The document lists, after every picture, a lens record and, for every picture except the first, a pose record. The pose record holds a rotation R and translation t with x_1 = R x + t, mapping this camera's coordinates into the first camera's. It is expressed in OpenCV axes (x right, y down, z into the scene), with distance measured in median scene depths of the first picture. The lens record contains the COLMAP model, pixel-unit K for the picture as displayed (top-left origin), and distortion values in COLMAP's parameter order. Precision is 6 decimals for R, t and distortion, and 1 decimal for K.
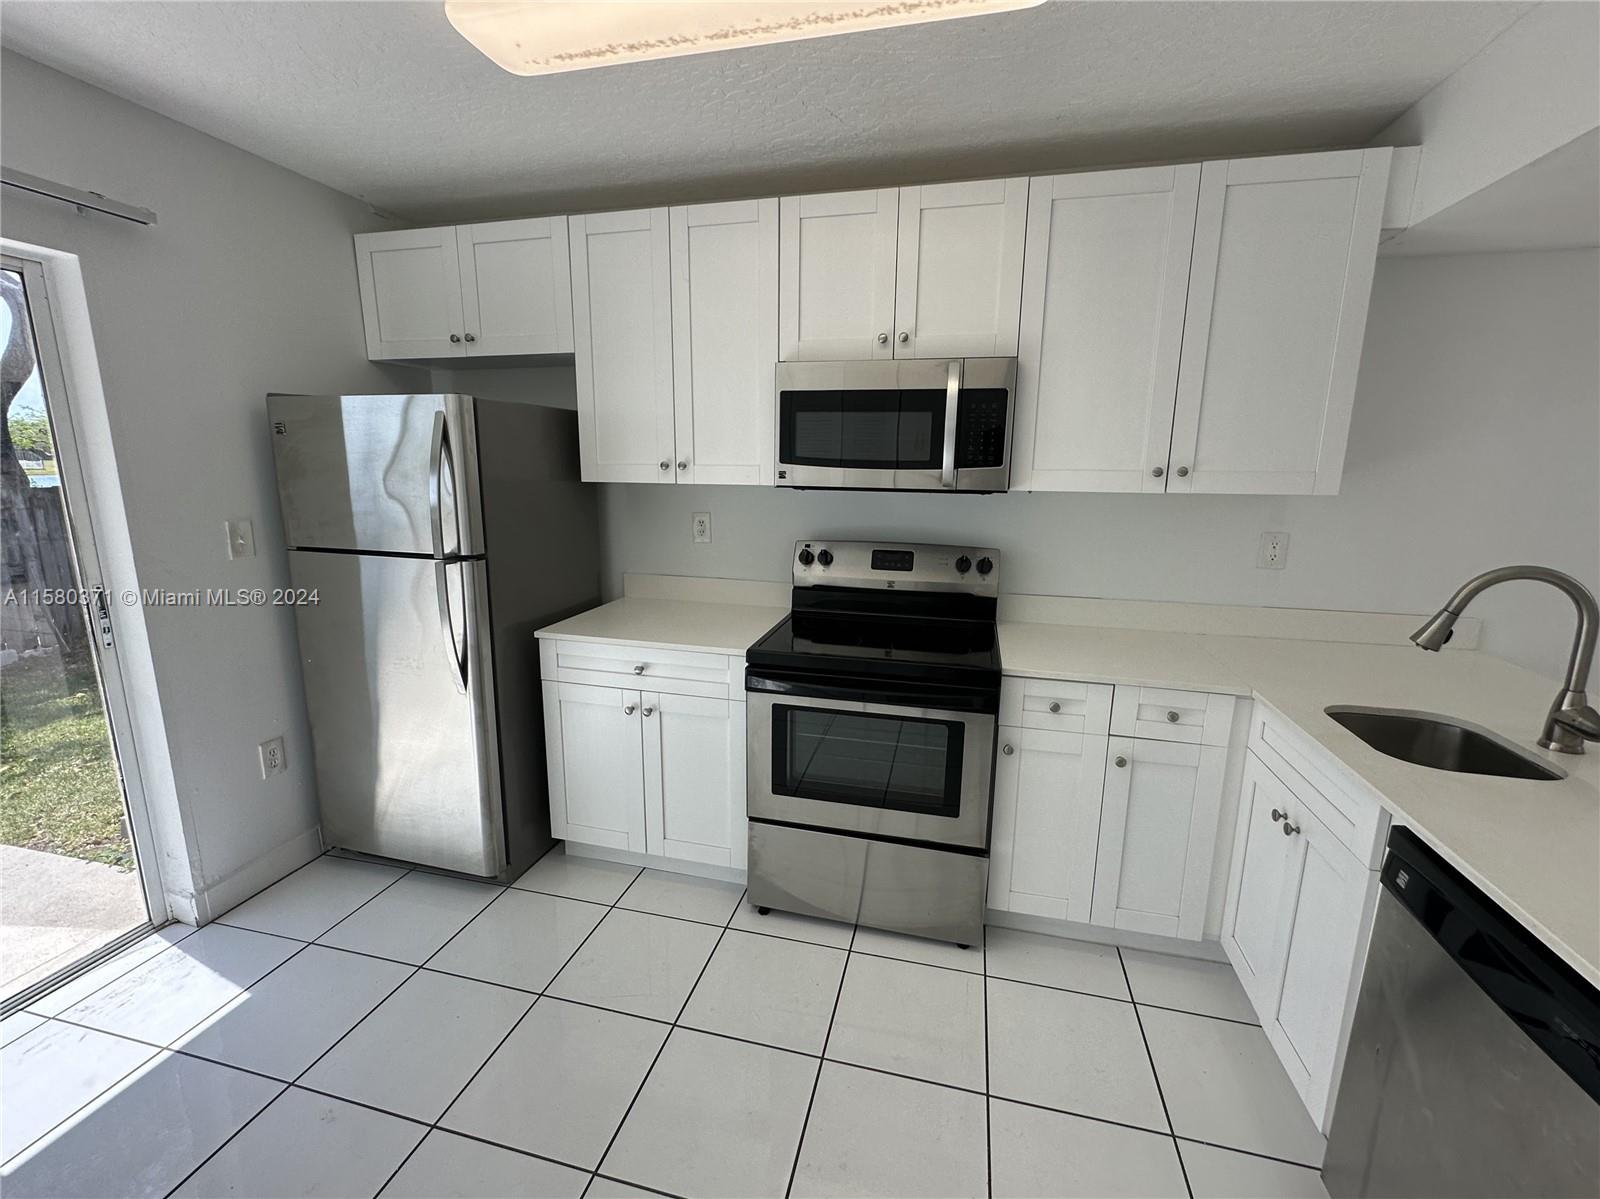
lens RADIAL K [[672.5, 0, 792.8], [0, 672.5, 596.0], [0, 0, 1]] dist [-0.002216, 0.000099]
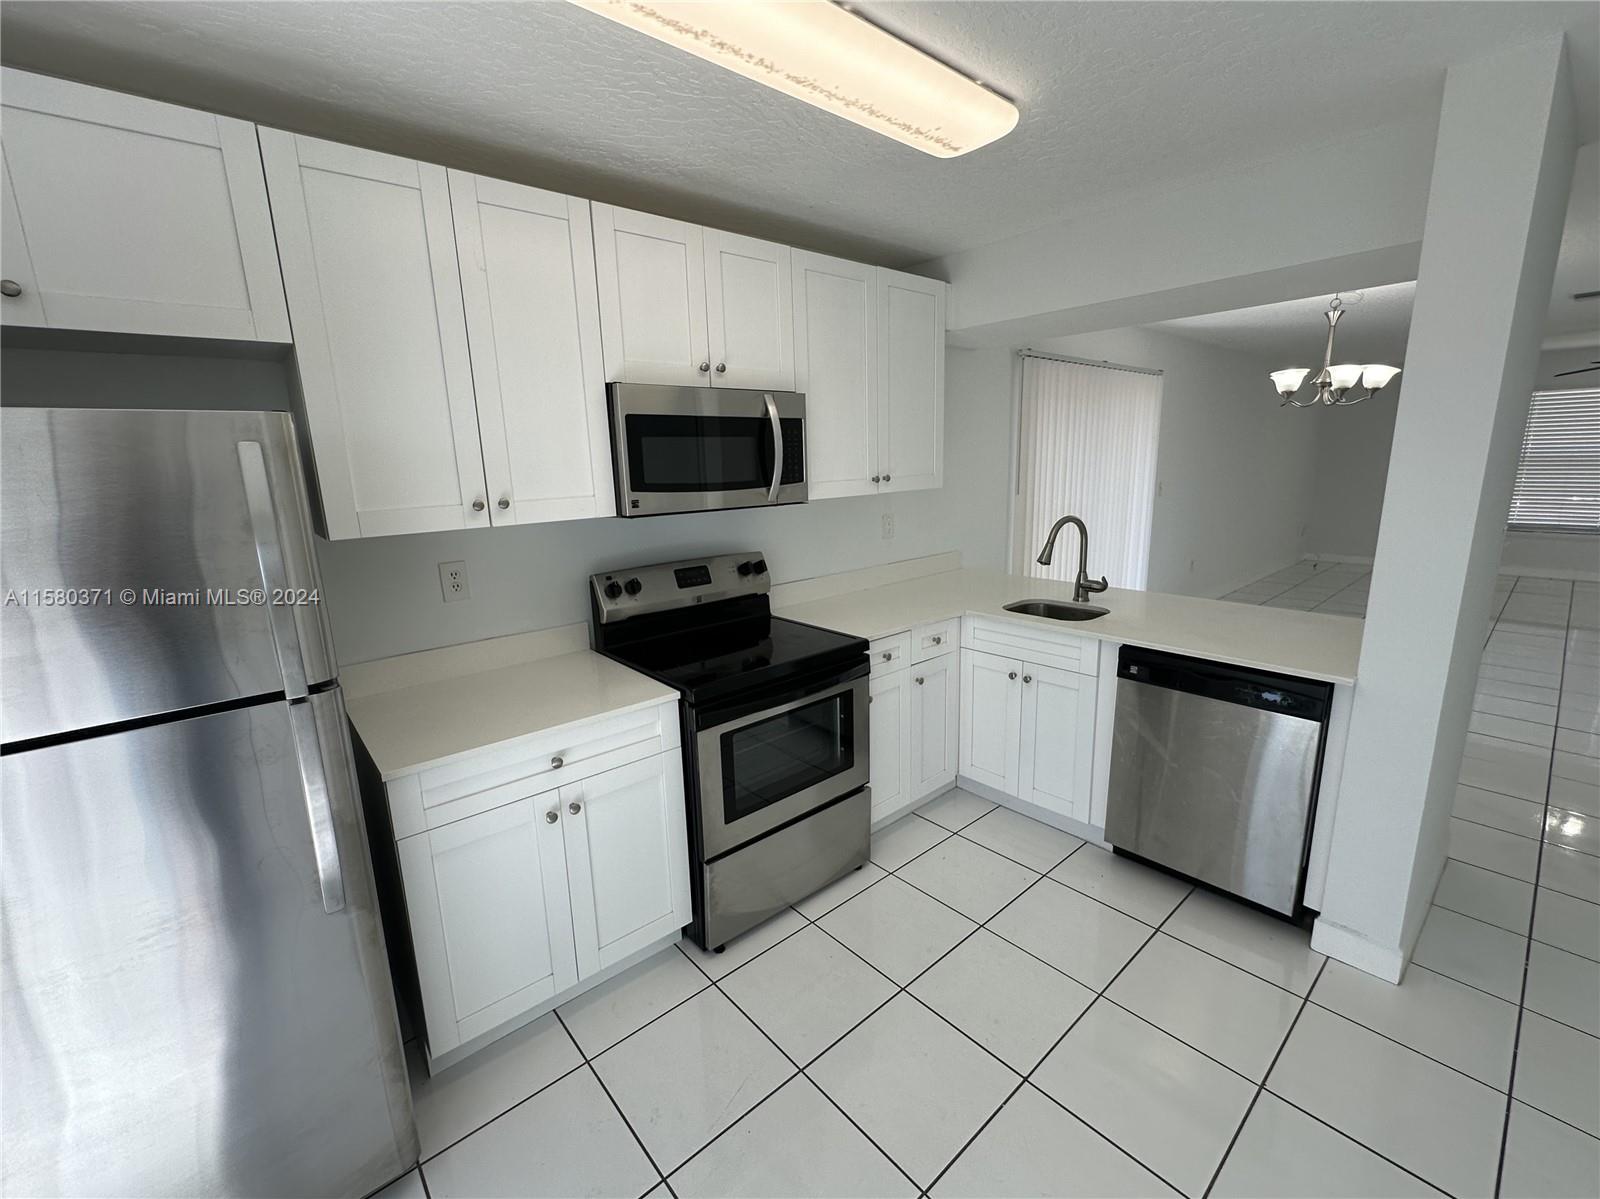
lens RADIAL K [[685.5, 0, 794.2], [0, 685.5, 598.4], [0, 0, 1]] dist [-0.001289, -0.000355]
pose [[0.570109, -0.195869, 0.797879, -0.703051], [0.193713, 0.975831, 0.101140, -0.111226], [-0.798405, 0.096899, 0.594273, 0.286426]]
